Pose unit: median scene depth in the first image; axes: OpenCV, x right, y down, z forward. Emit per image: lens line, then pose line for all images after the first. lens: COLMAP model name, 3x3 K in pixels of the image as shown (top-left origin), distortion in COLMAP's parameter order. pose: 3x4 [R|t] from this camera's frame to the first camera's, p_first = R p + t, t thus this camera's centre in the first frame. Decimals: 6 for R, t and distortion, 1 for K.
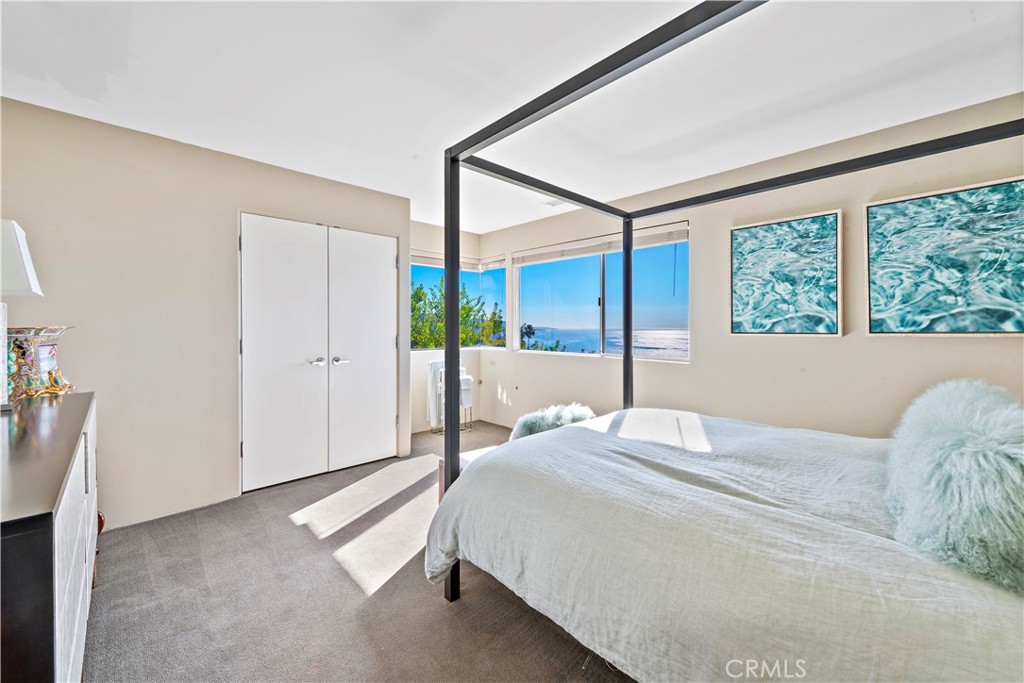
lens RADIAL K [[408.5, 0, 510.7], [0, 408.5, 327.5], [0, 0, 1]] dist [0.011402, -0.002774]
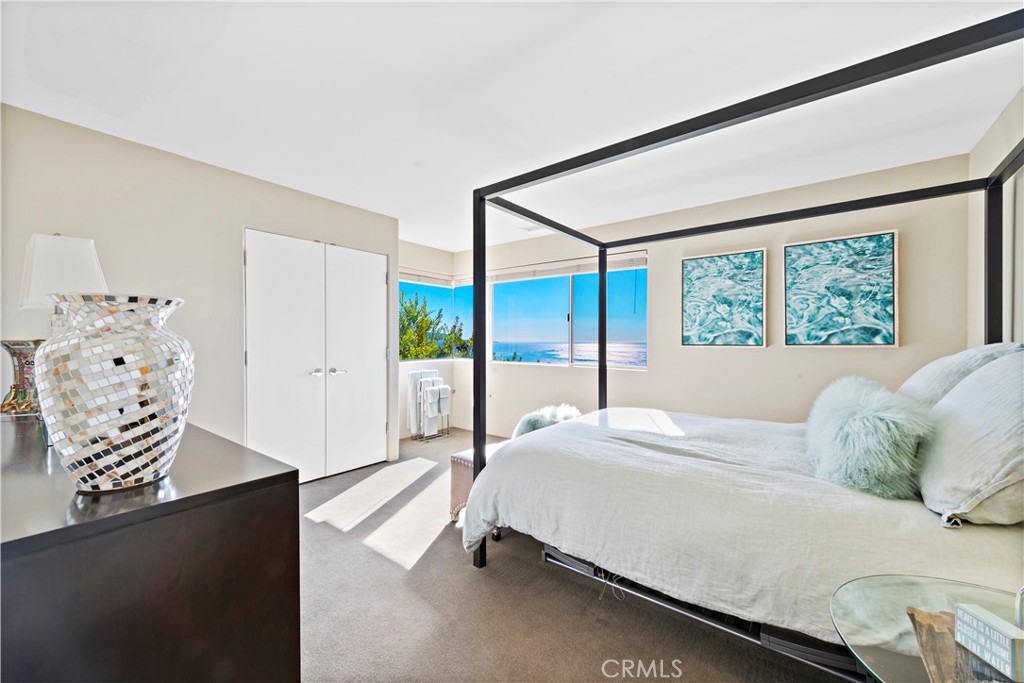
lens RADIAL K [[402.6, 0, 513.5], [0, 402.6, 344.1], [0, 0, 1]] dist [0.013890, -0.002956]
pose [[0.988758, 0.000435, 0.149525, -0.177727], [-0.001764, 0.999960, 0.008752, 0.001570], [-0.149515, -0.008917, 0.988719, -0.140938]]
